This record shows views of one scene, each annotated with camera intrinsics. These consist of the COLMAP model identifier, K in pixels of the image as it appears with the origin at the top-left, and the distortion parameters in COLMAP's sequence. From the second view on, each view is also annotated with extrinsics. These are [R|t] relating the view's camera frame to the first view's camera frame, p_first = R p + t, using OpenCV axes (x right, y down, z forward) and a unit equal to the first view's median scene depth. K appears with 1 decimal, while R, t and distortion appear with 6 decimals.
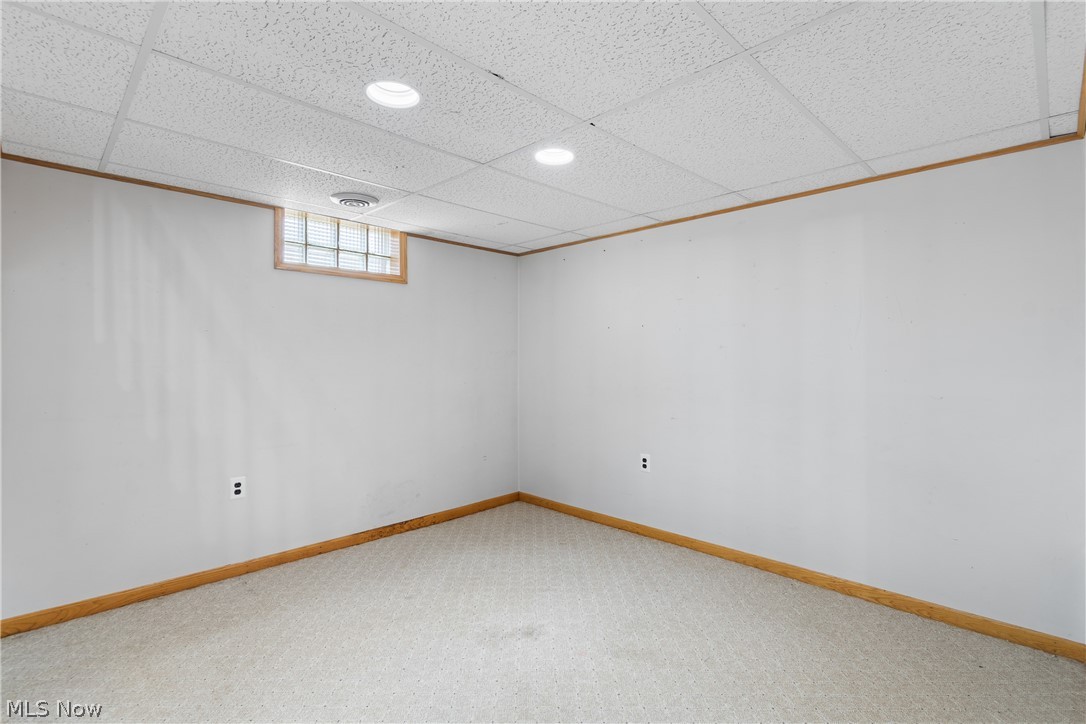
lens RADIAL K [[510.1, 0, 552.1], [0, 510.1, 359.8], [0, 0, 1]] dist [-0.004060, -0.001091]
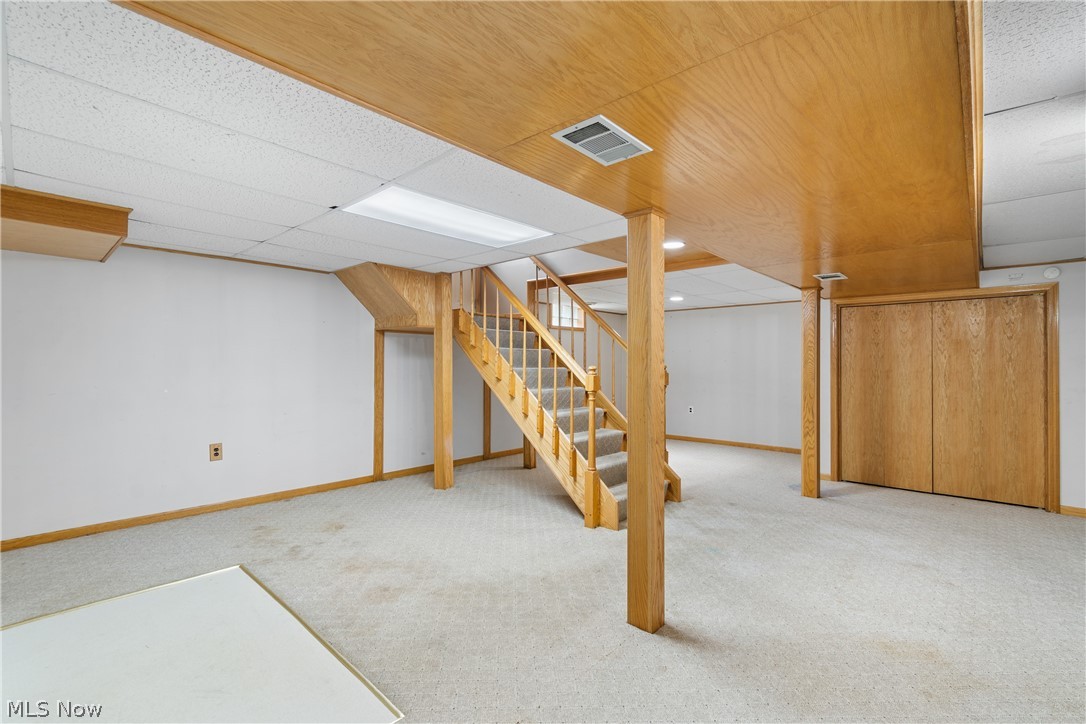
lens RADIAL K [[485.8, 0, 557.4], [0, 485.8, 360.5], [0, 0, 1]] dist [-0.001165, -0.000663]
pose [[0.998480, 0.002877, 0.055031, -0.576090], [-0.002414, 0.999961, -0.008485, -0.003158], [-0.055054, 0.008339, 0.998449, -1.234206]]
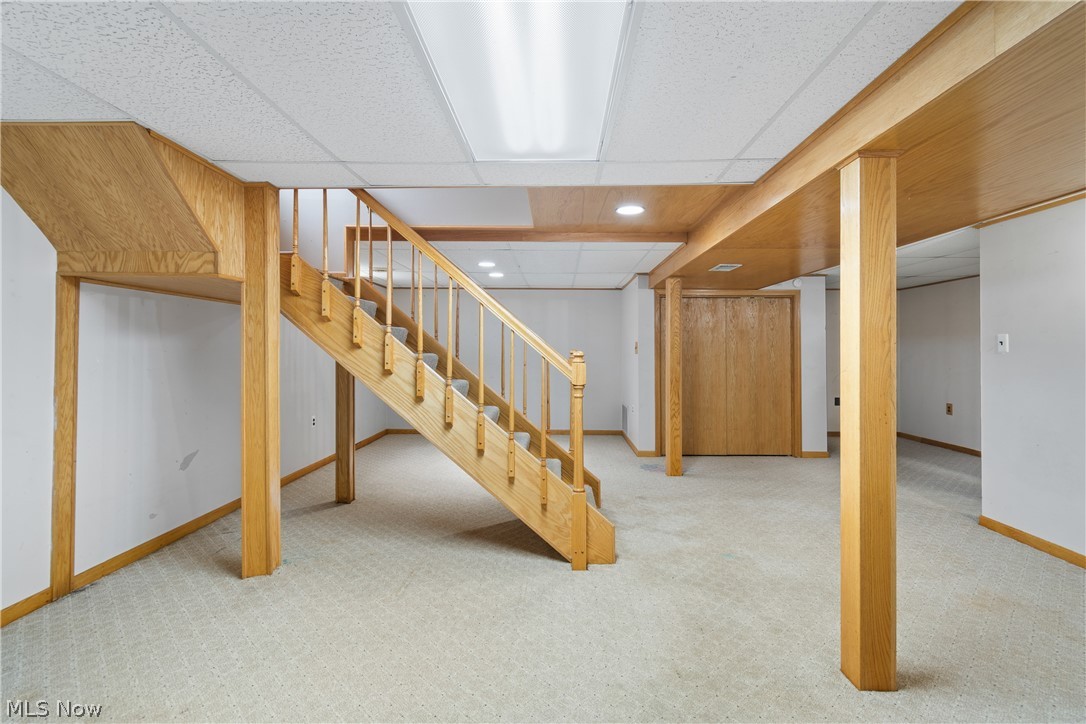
lens RADIAL K [[485.8, 0, 555.6], [0, 485.8, 345.3], [0, 0, 1]] dist [-0.001165, -0.000663]
pose [[0.716975, 0.008809, 0.697043, -1.035462], [-0.001800, 0.999940, -0.010786, -0.001235], [-0.697097, 0.006478, 0.716948, -0.700067]]
